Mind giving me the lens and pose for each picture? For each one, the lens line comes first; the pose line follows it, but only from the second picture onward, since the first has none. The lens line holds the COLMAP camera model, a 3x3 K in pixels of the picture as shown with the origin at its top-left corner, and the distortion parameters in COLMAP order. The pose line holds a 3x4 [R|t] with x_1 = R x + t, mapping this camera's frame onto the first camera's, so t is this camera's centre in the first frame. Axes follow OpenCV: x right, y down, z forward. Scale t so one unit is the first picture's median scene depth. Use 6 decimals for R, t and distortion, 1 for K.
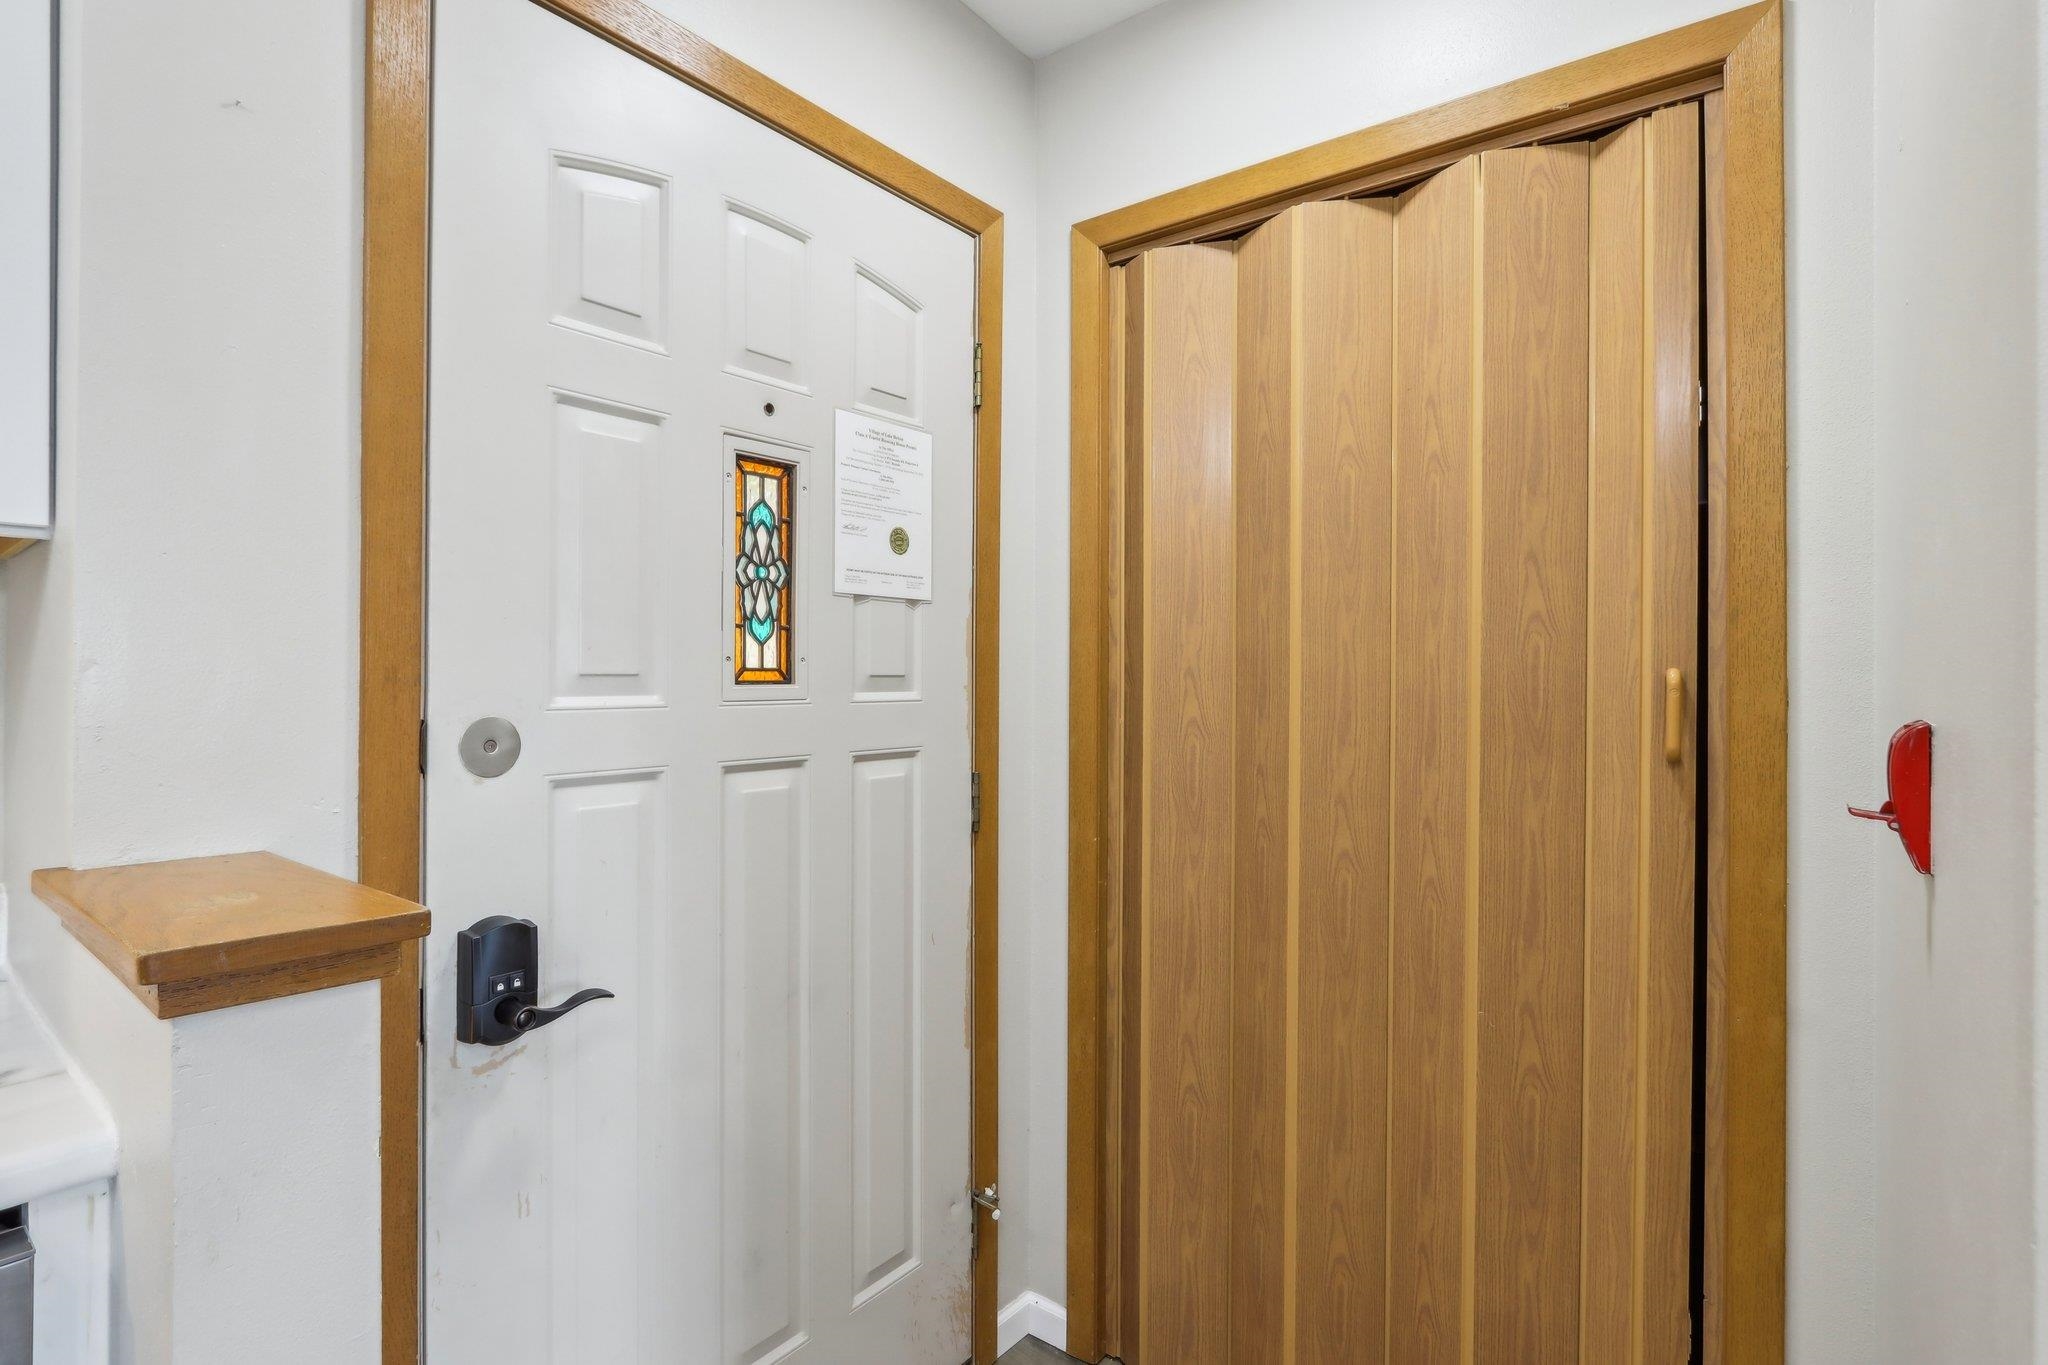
lens RADIAL K [[983.5, 0, 971.3], [0, 983.5, 675.5], [0, 0, 1]] dist [-0.000314, 0.000315]
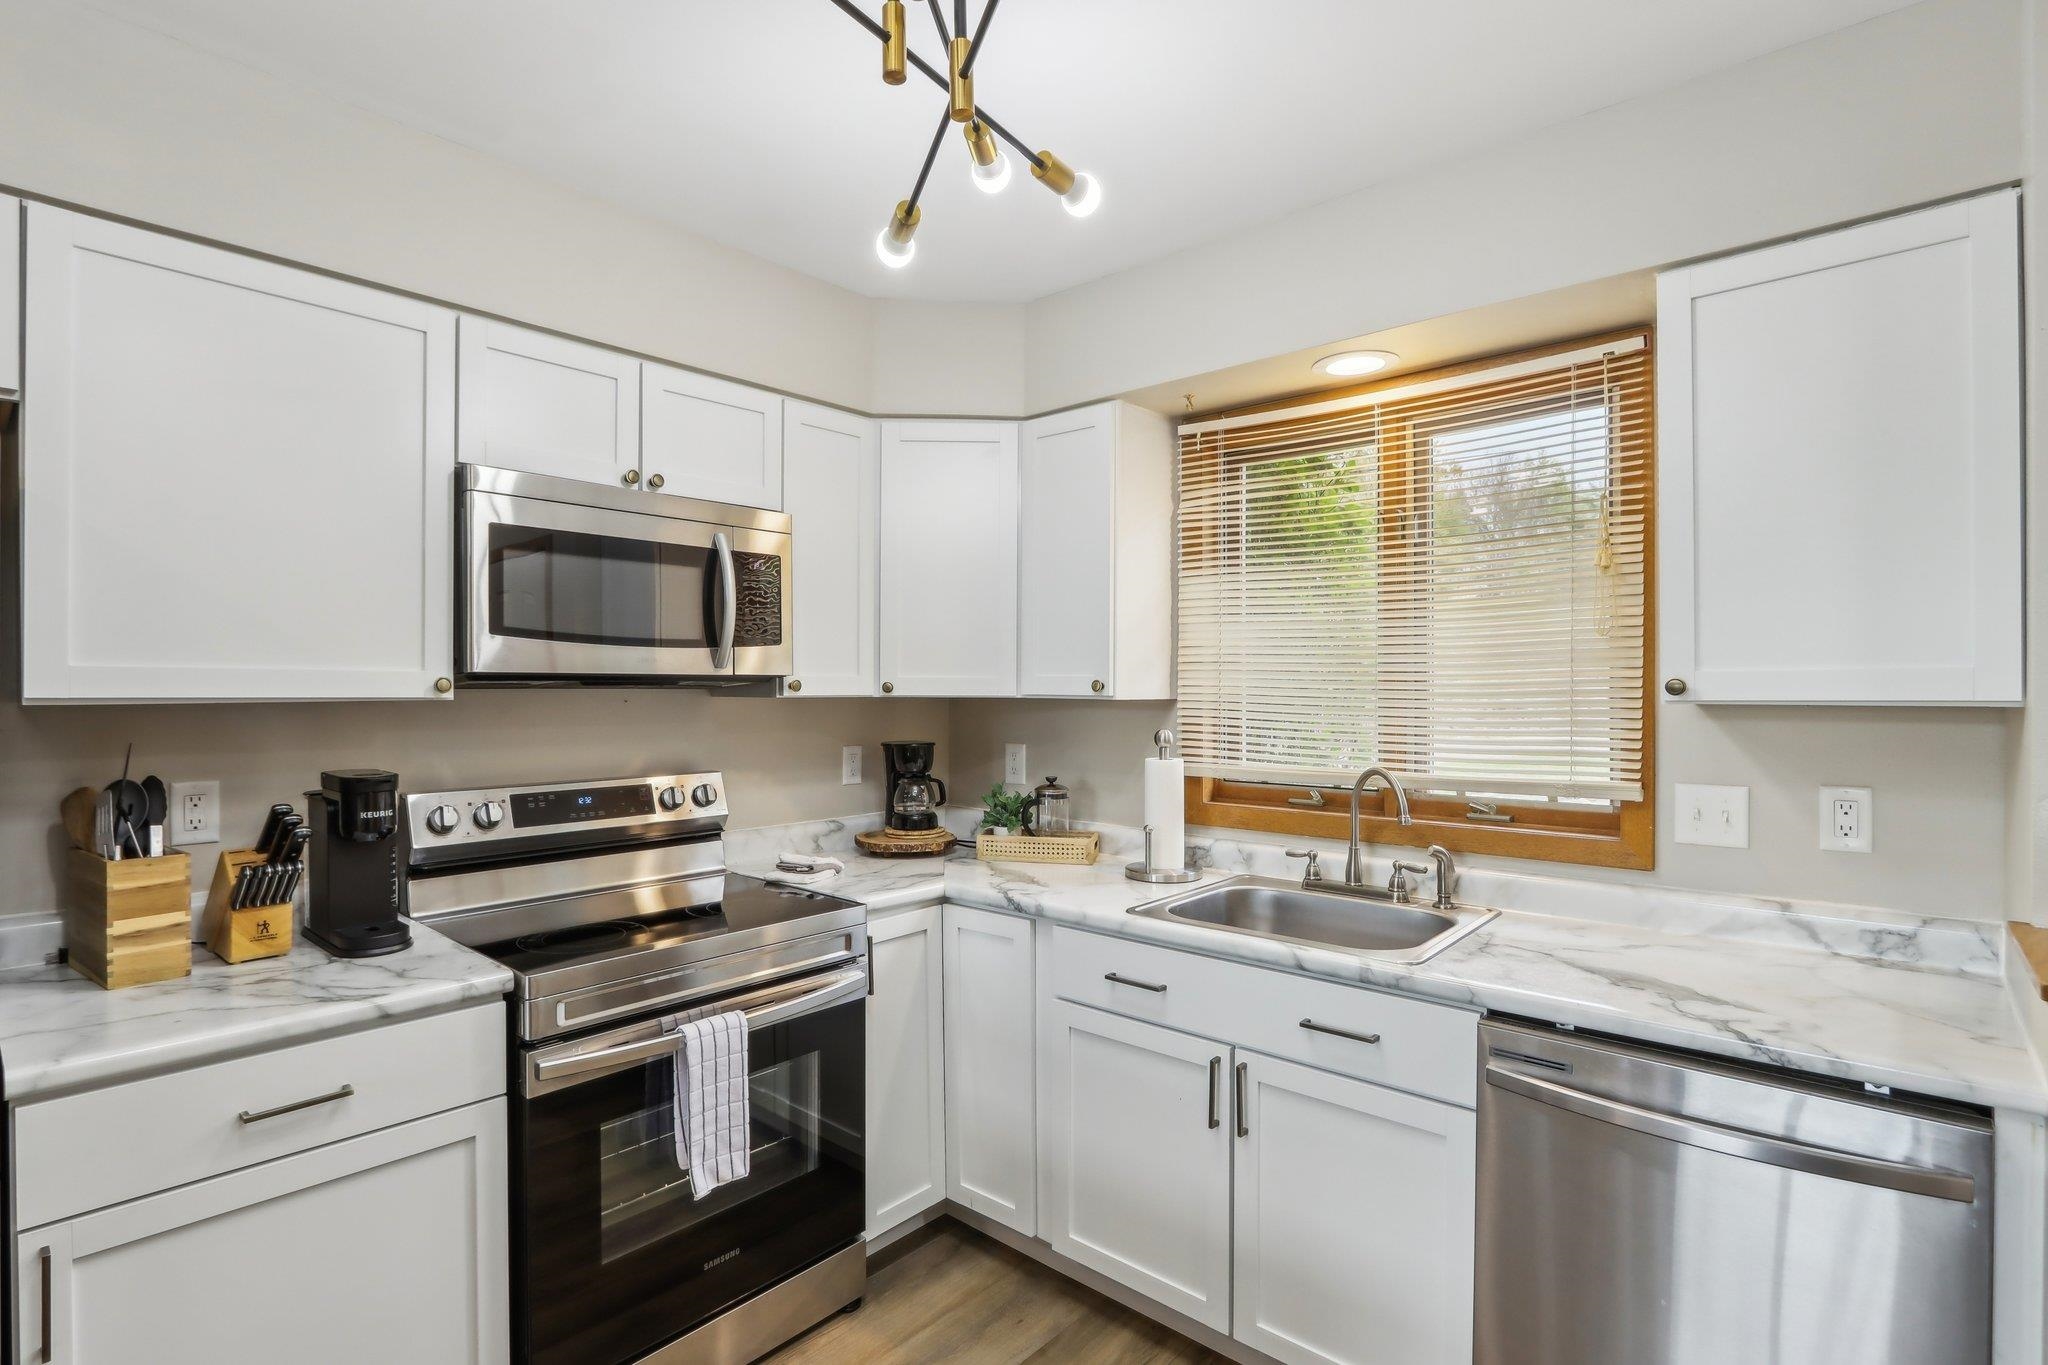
lens RADIAL K [[985.5, 0, 998.9], [0, 985.5, 693.6], [0, 0, 1]] dist [-0.014289, 0.000887]
pose [[-0.034002, 0.000084, -0.999422, 0.370714], [-0.000838, 1.000000, 0.000112, -0.092463], [0.999421, 0.000841, -0.034001, -0.322834]]
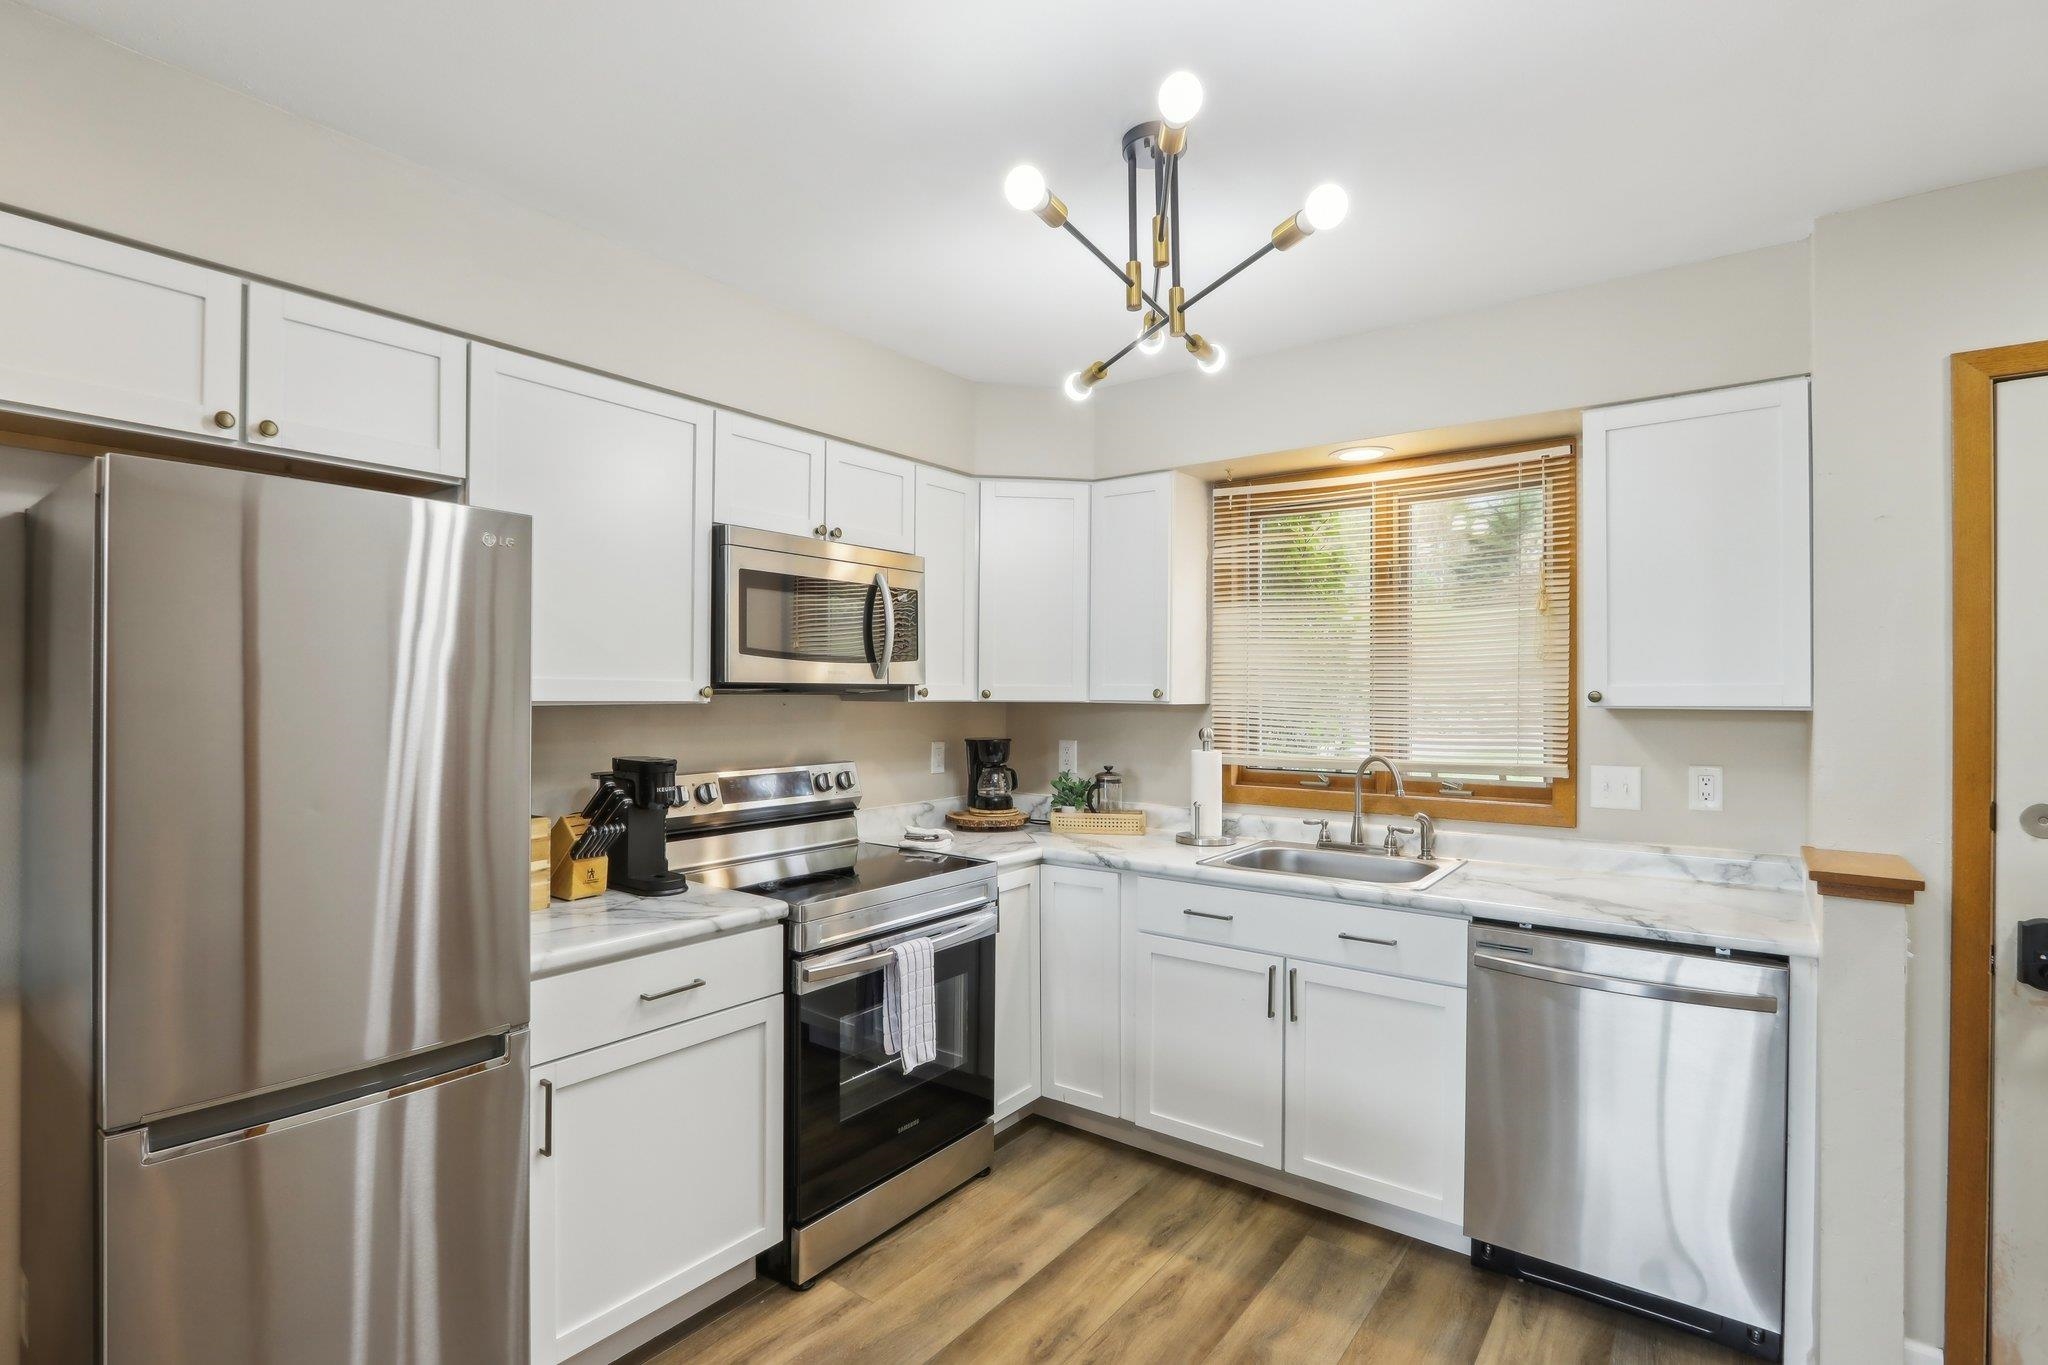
lens RADIAL K [[978.3, 0, 995.3], [0, 978.3, 693.9], [0, 0, 1]] dist [-0.014012, 0.001700]
pose [[0.044151, -0.003929, -0.999017, 0.776566], [-0.003869, 0.999984, -0.004103, -0.094408], [0.999017, 0.004046, 0.044135, -0.637567]]
